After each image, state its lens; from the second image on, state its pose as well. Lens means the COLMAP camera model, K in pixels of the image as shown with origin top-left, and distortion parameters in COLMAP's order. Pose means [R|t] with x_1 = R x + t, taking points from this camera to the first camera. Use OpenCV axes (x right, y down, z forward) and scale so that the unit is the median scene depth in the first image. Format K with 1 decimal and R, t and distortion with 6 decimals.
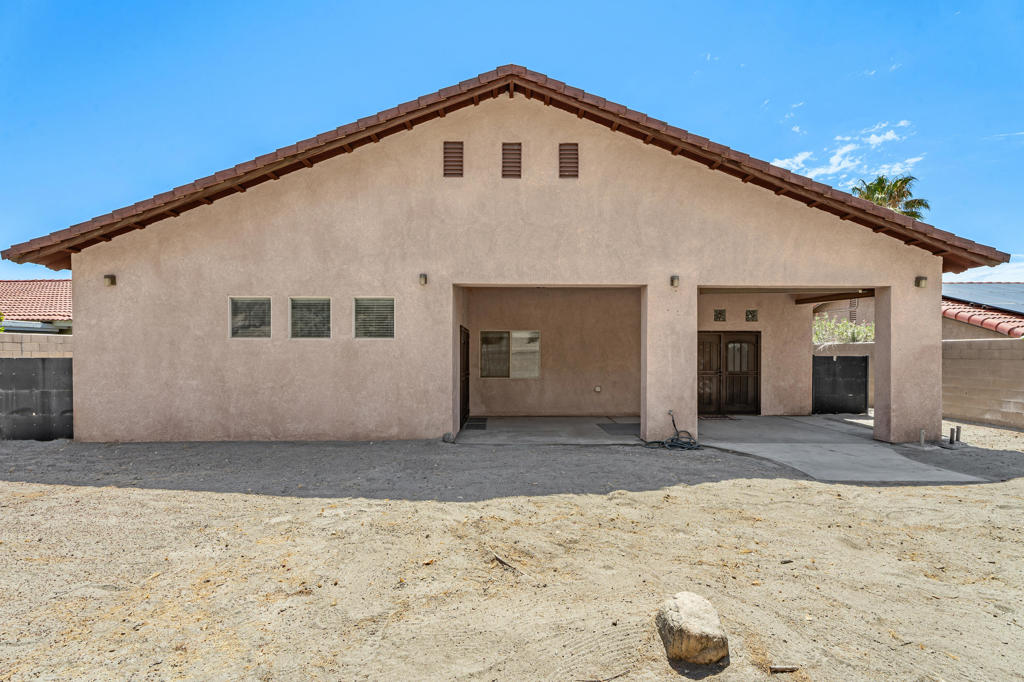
lens RADIAL K [[453.7, 0, 502.7], [0, 453.7, 363.4], [0, 0, 1]] dist [0.005159, -0.001516]
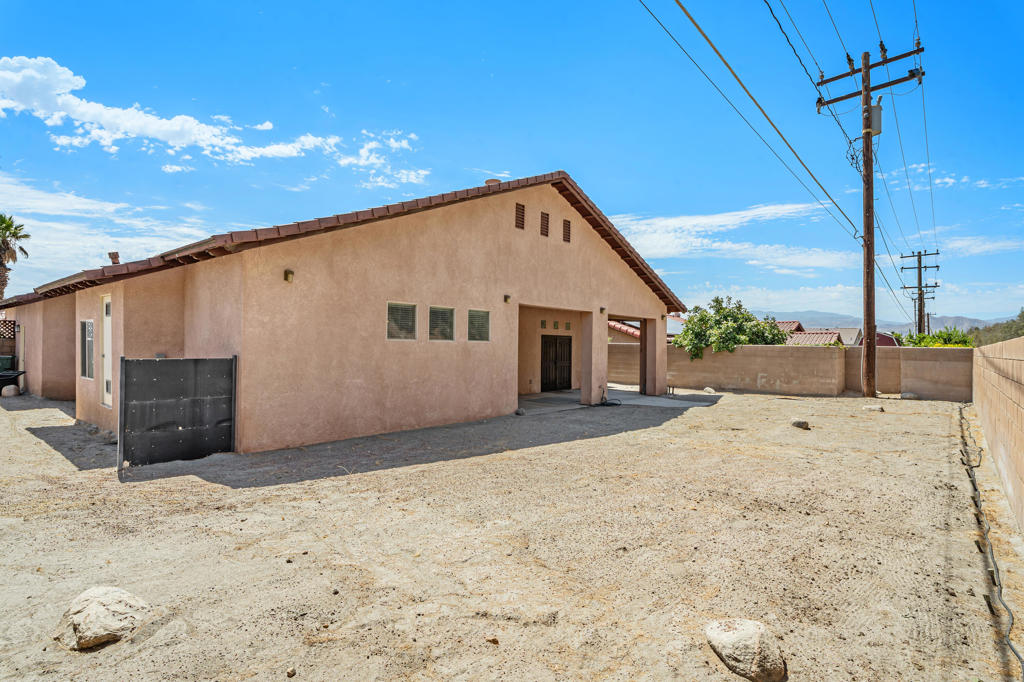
lens RADIAL K [[533.1, 0, 509.4], [0, 533.1, 345.4], [0, 0, 1]] dist [-0.007075, -0.000473]
pose [[0.656697, 0.008428, 0.754107, -1.380514], [0.001885, 0.999916, -0.012817, -0.023472], [-0.754152, 0.009839, 0.656626, -0.068539]]
